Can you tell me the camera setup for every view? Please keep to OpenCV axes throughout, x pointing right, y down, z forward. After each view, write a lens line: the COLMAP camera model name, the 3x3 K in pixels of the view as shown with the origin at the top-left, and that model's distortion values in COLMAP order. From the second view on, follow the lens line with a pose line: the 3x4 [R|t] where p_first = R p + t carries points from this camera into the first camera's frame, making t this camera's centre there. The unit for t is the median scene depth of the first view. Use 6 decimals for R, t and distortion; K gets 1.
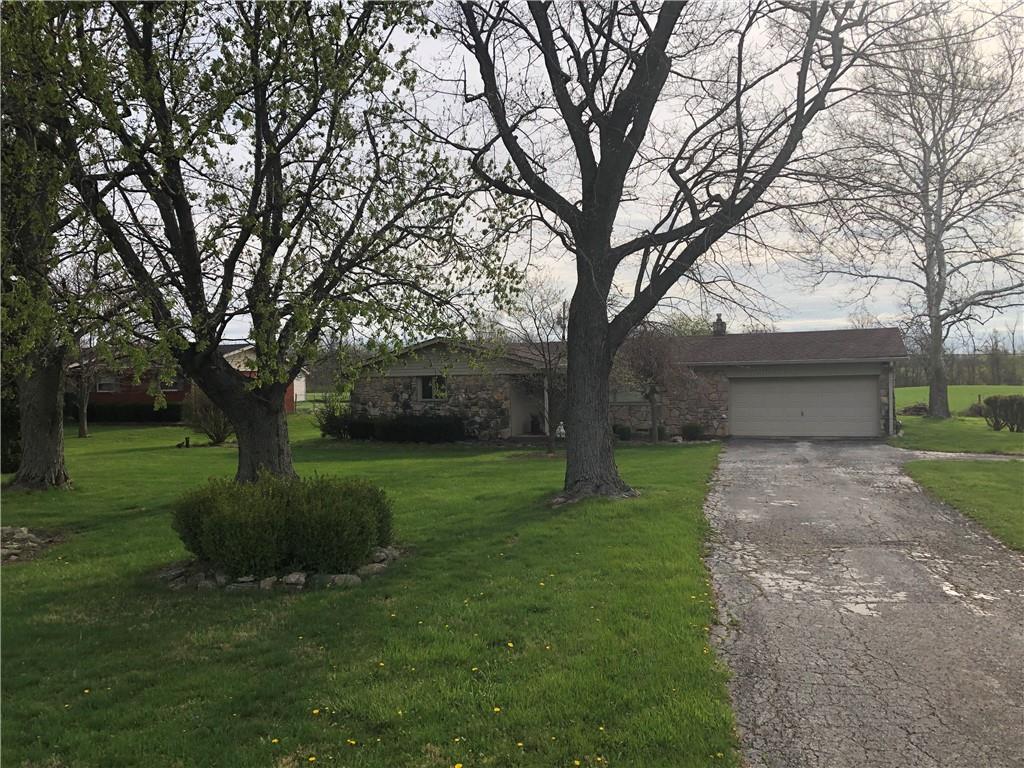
lens RADIAL K [[849.6, 0, 509.6], [0, 849.6, 384.0], [0, 0, 1]] dist [0.071286, -0.002199]
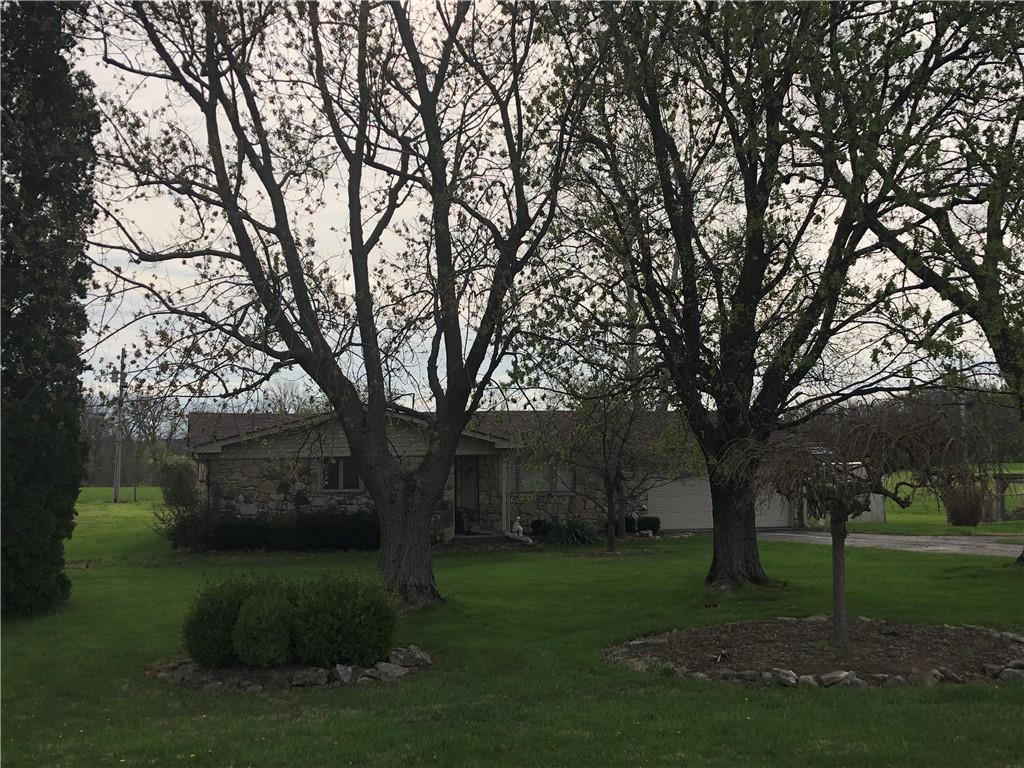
lens RADIAL K [[1265.0, 0, 509.6], [0, 1265.0, 382.8], [0, 0, 1]] dist [0.153224, 0.000000]
pose [[0.811193, 0.042450, 0.583236, -0.615293], [0.002538, 0.997097, -0.076102, 0.010017], [-0.584773, 0.063214, 0.808730, 0.043430]]
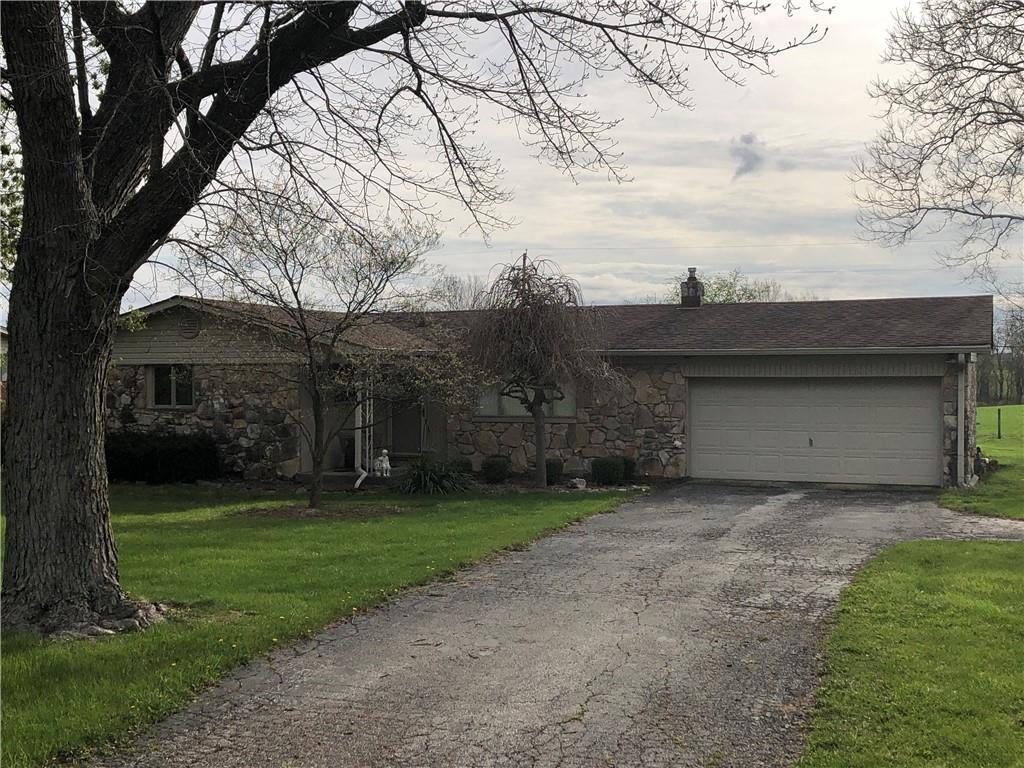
lens RADIAL K [[1265.0, 0, 513.0], [0, 1265.0, 383.8], [0, 0, 1]] dist [0.153224, 0.000000]
pose [[0.999771, 0.017714, -0.012011, 0.151770], [-0.017743, 0.999840, -0.002281, 0.001026], [0.011969, 0.002494, 0.999925, 0.145325]]
